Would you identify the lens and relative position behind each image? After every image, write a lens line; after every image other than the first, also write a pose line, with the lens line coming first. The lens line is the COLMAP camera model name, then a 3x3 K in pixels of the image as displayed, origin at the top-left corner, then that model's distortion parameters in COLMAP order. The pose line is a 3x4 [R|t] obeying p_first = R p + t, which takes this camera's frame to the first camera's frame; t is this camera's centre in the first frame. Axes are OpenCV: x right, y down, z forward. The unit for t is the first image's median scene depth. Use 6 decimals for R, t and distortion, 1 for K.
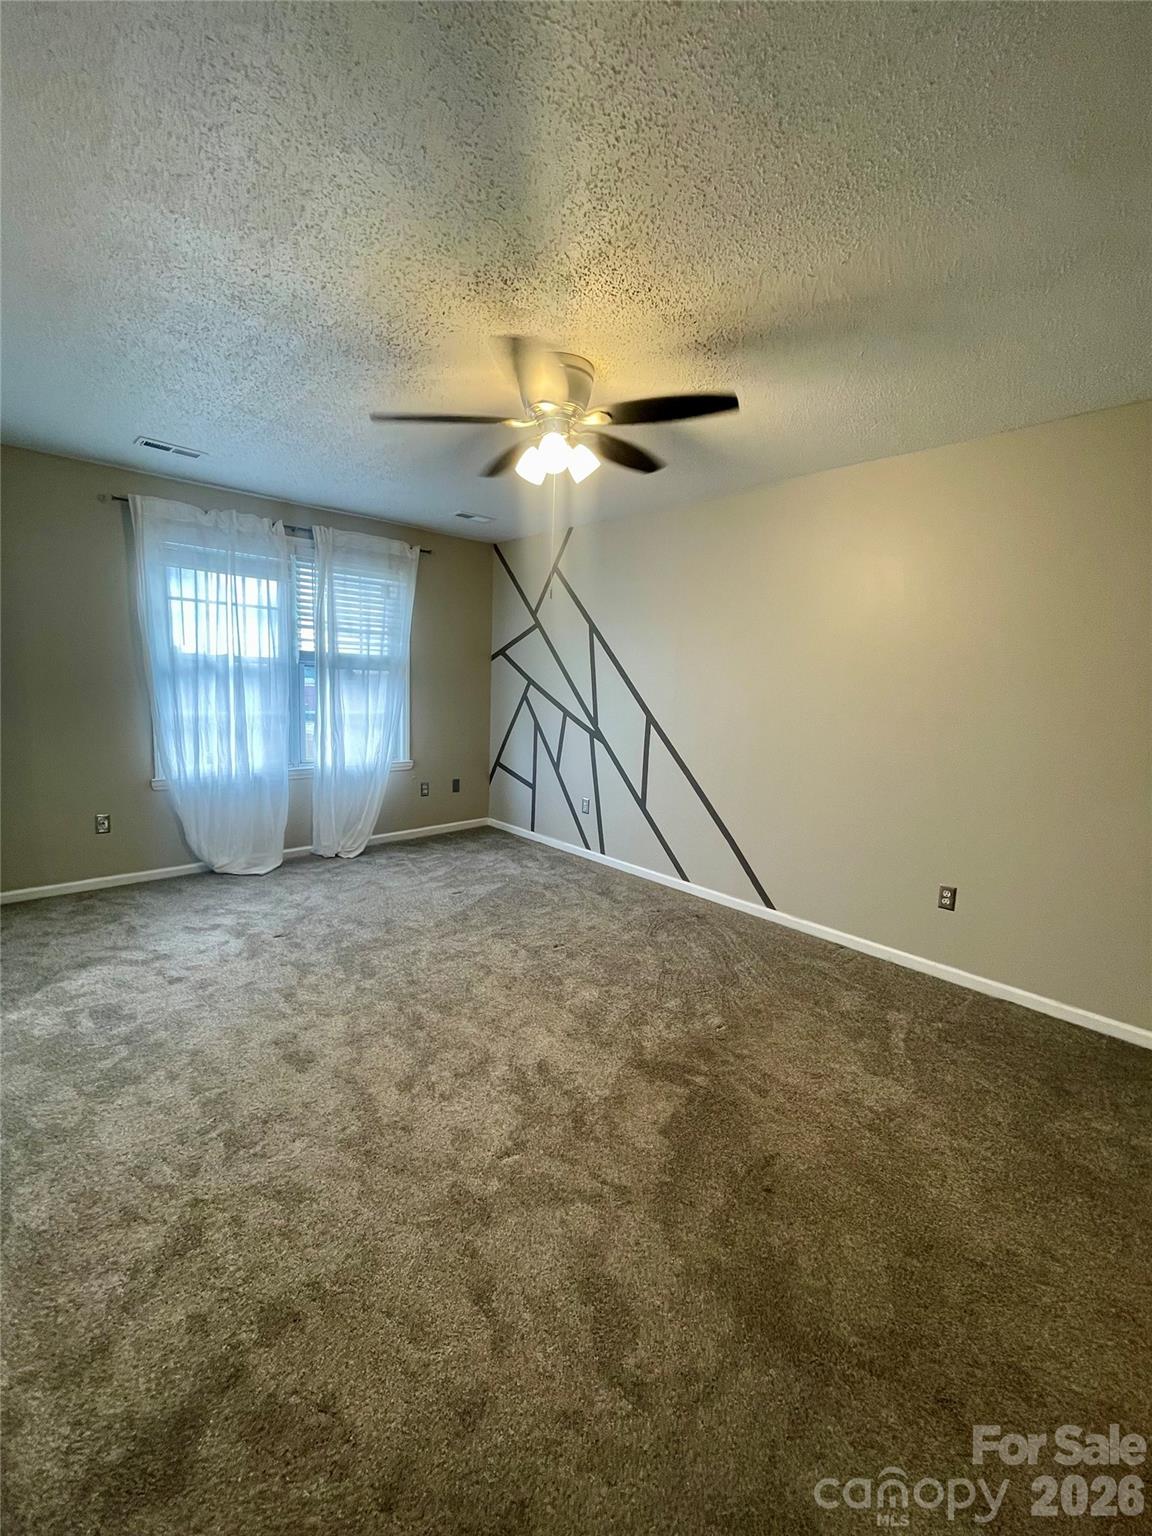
lens RADIAL K [[619.2, 0, 571.0], [0, 619.2, 767.9], [0, 0, 1]] dist [-0.004171, 0.000750]
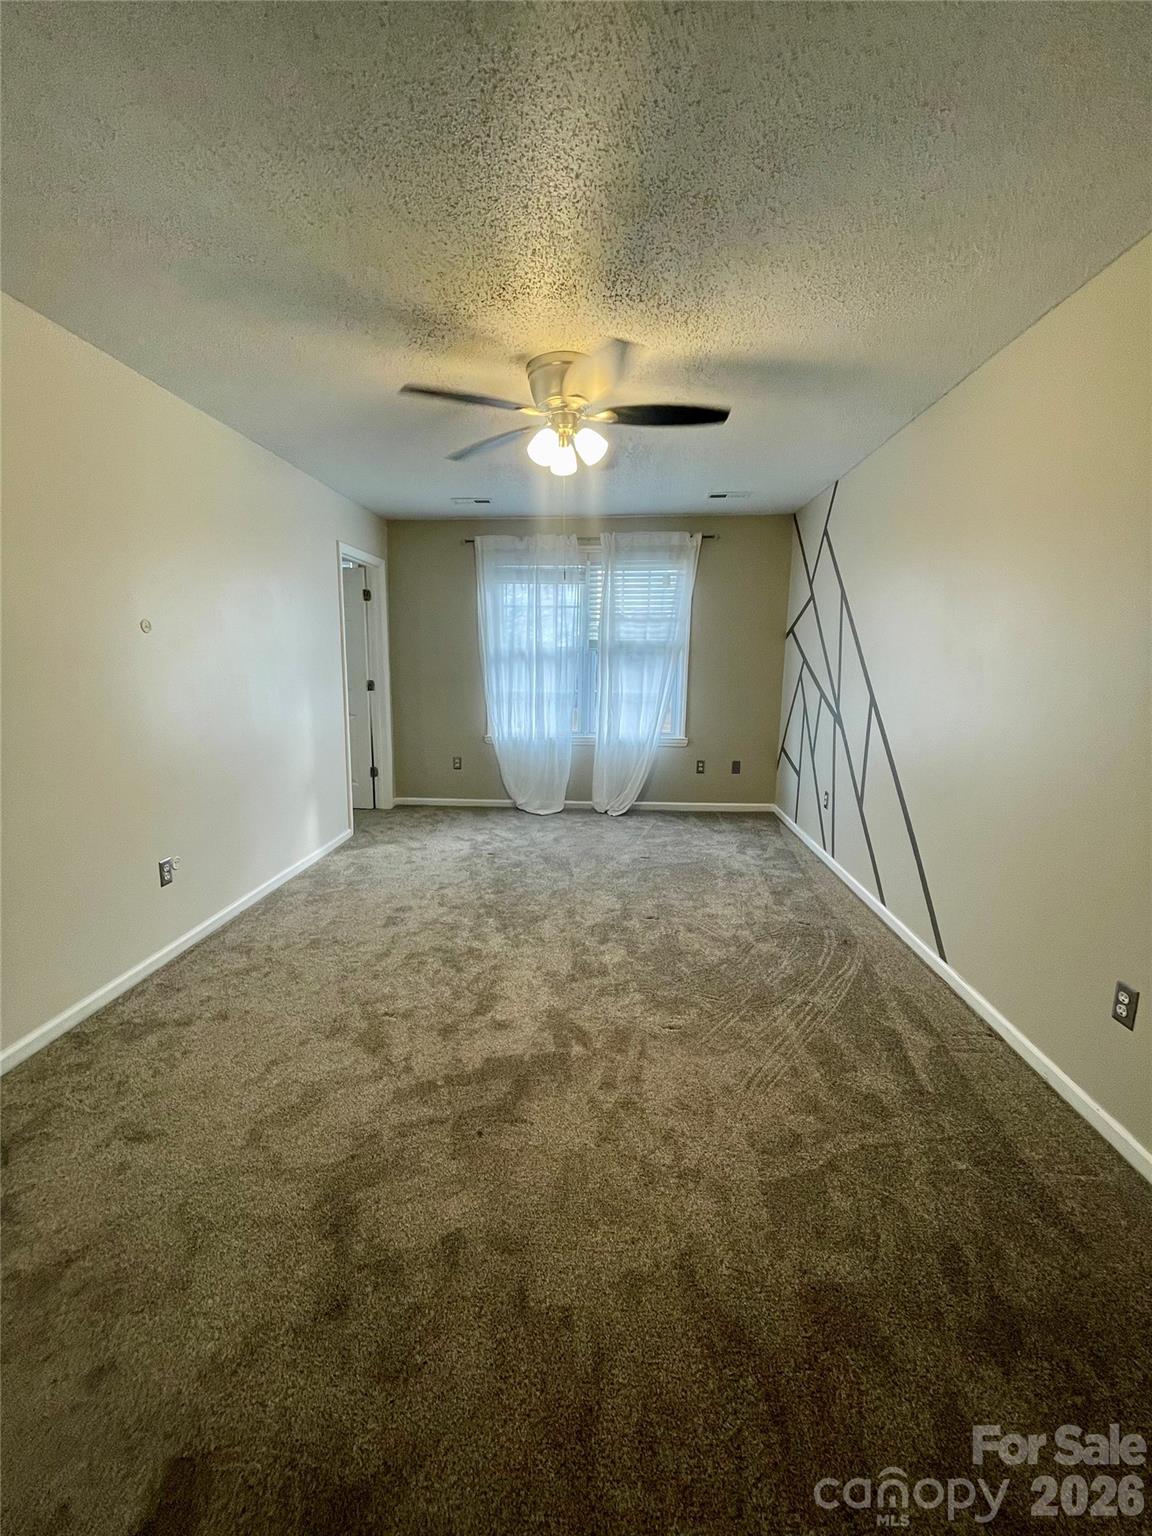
lens RADIAL K [[619.2, 0, 570.7], [0, 619.2, 762.8], [0, 0, 1]] dist [-0.004171, 0.000750]
pose [[0.688311, 0.091178, -0.719663, 0.459293], [-0.084616, 0.995389, 0.045181, -0.000001], [0.720464, 0.029796, 0.692852, 0.149742]]
